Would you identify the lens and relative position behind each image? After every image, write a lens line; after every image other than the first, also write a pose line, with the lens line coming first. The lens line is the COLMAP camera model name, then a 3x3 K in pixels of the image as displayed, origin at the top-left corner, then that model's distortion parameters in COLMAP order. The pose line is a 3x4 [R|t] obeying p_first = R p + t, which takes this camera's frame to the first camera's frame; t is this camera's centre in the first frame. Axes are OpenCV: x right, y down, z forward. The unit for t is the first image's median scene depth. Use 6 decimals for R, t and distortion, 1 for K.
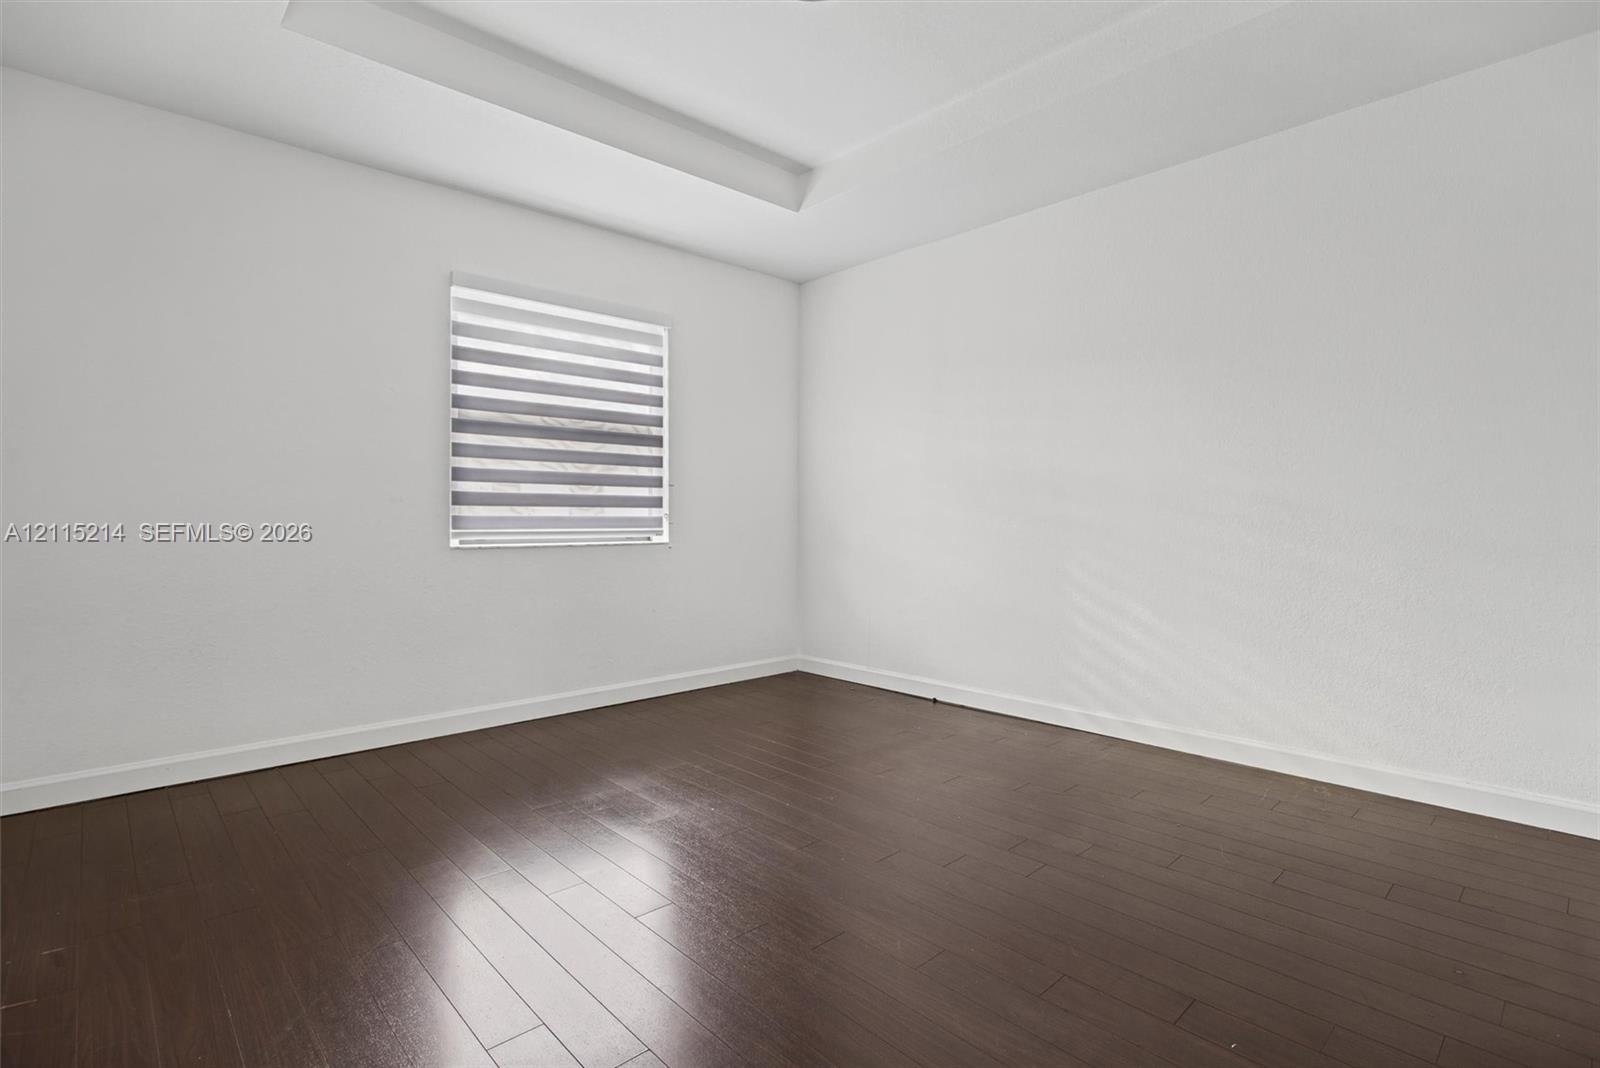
lens RADIAL K [[766.5, 0, 810.2], [0, 766.5, 526.7], [0, 0, 1]] dist [-0.006001, -0.000418]
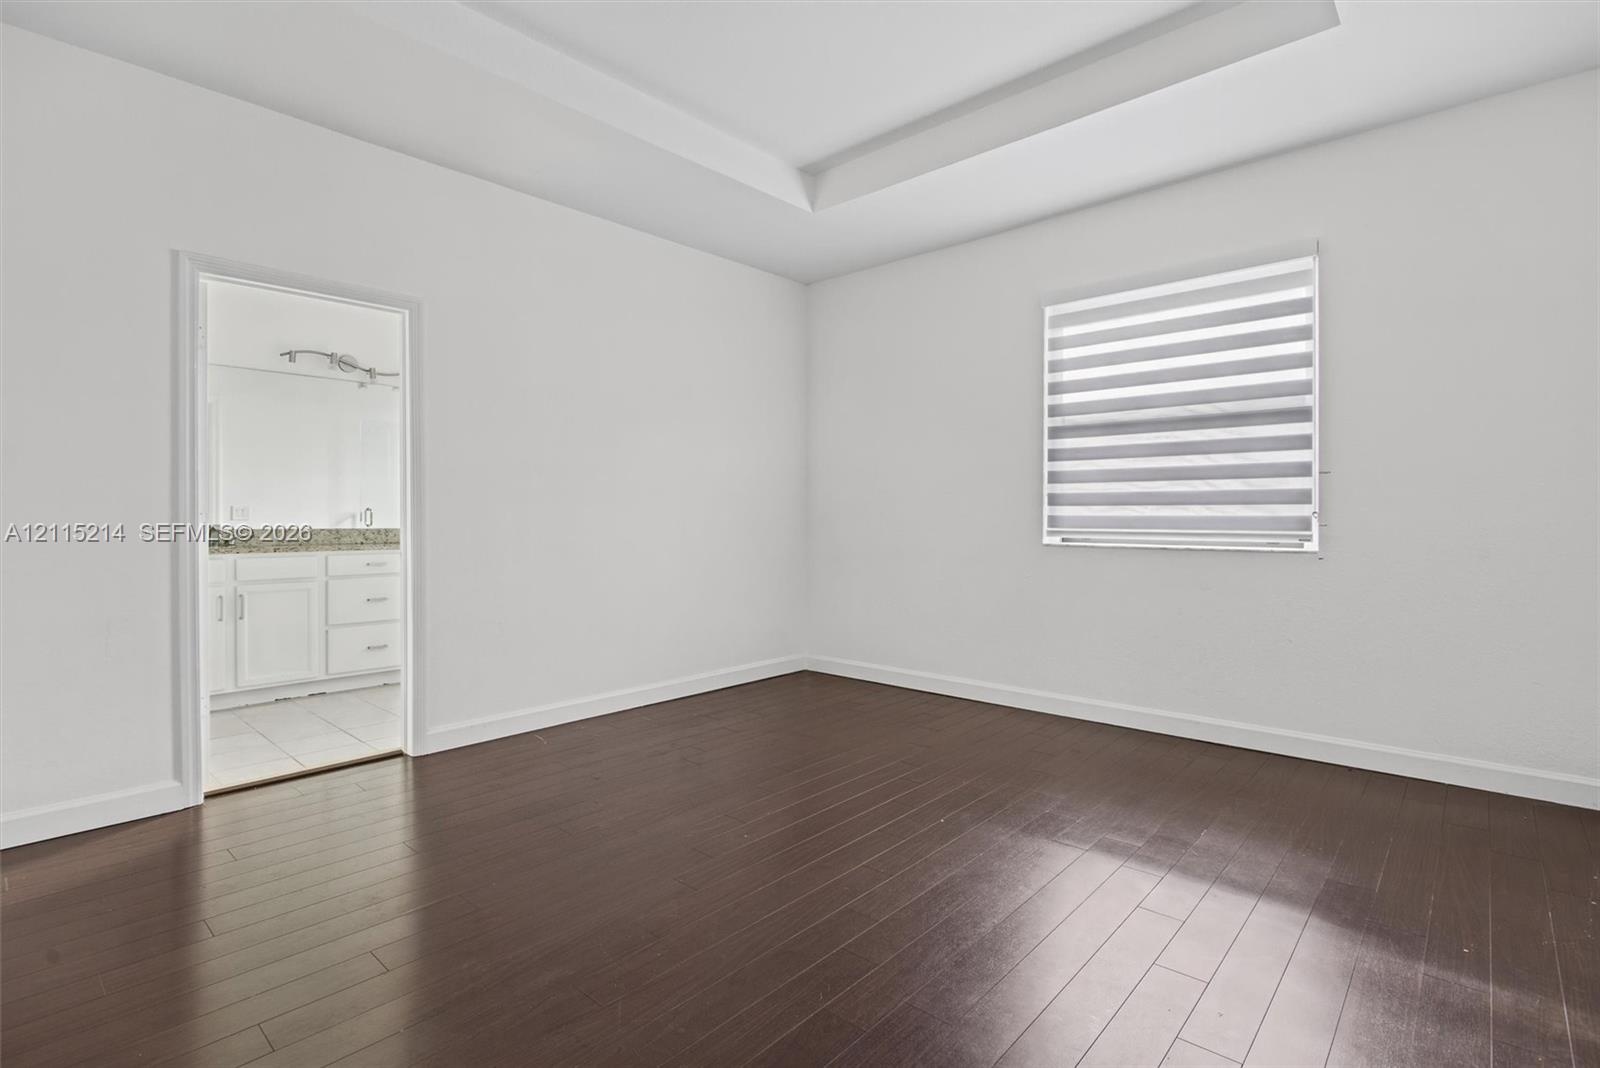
lens RADIAL K [[766.5, 0, 807.8], [0, 766.5, 524.8], [0, 0, 1]] dist [-0.006001, -0.000418]
pose [[0.088005, 0.011577, -0.996053, 0.543365], [-0.011371, 0.999879, 0.010616, -0.007837], [0.996055, 0.010392, 0.088126, 0.503142]]
